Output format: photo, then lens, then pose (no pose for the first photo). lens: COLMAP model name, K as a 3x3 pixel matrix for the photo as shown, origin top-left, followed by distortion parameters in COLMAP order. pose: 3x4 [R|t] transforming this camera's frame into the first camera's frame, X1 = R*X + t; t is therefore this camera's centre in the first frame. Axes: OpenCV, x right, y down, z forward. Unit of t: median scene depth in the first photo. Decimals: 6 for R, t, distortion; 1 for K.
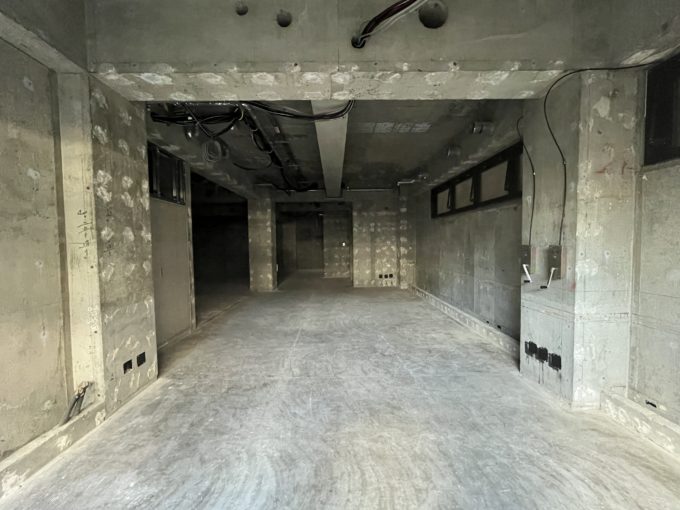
lens RADIAL K [[284.7, 0, 340.0], [0, 284.7, 255.0], [0, 0, 1]] dist [-0.002808, -0.000456]
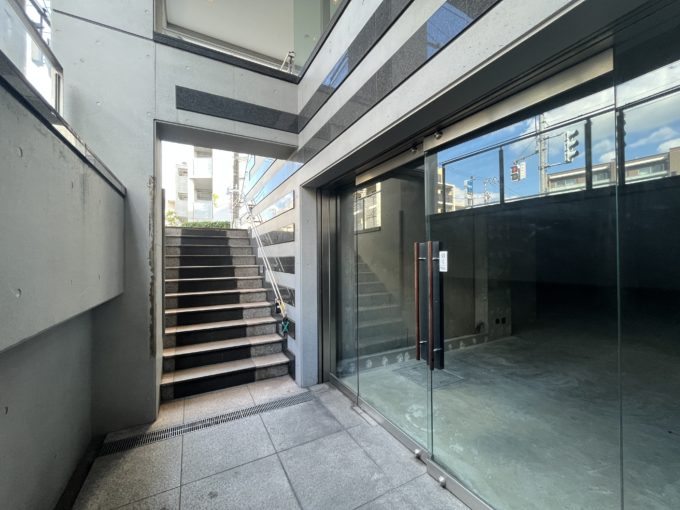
lens RADIAL K [[277.2, 0, 340.0], [0, 277.2, 255.0], [0, 0, 1]] dist [-0.001892, -0.000385]
pose [[0.461128, 0.001440, -0.887333, 0.449223], [-0.037981, 0.999114, -0.018117, 0.008486], [0.886521, 0.042056, 0.460774, -0.865961]]
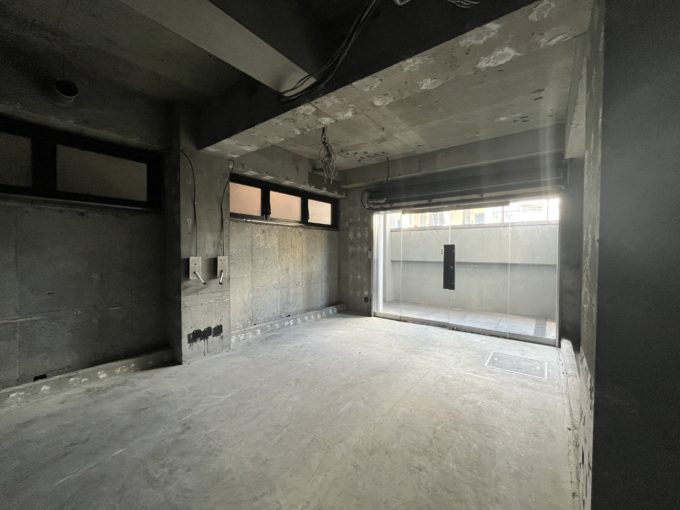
lens RADIAL K [[277.2, 0, 340.0], [0, 277.2, 255.0], [0, 0, 1]] dist [-0.001892, -0.000385]
pose [[-0.789002, 0.002559, 0.614385, -0.699045], [0.032489, 0.998766, 0.037562, -0.074519], [-0.613531, 0.049597, -0.788112, 1.745816]]
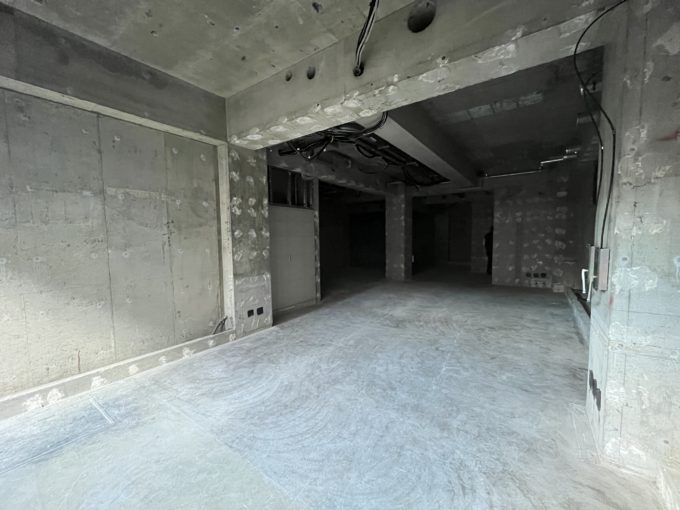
lens RADIAL K [[277.2, 0, 340.0], [0, 277.2, 255.0], [0, 0, 1]] dist [-0.001892, -0.000385]
pose [[0.806469, 0.040177, -0.589910, 0.614679], [-0.019436, 0.998951, 0.041464, -0.025701], [0.590957, -0.021974, 0.806404, 0.007768]]
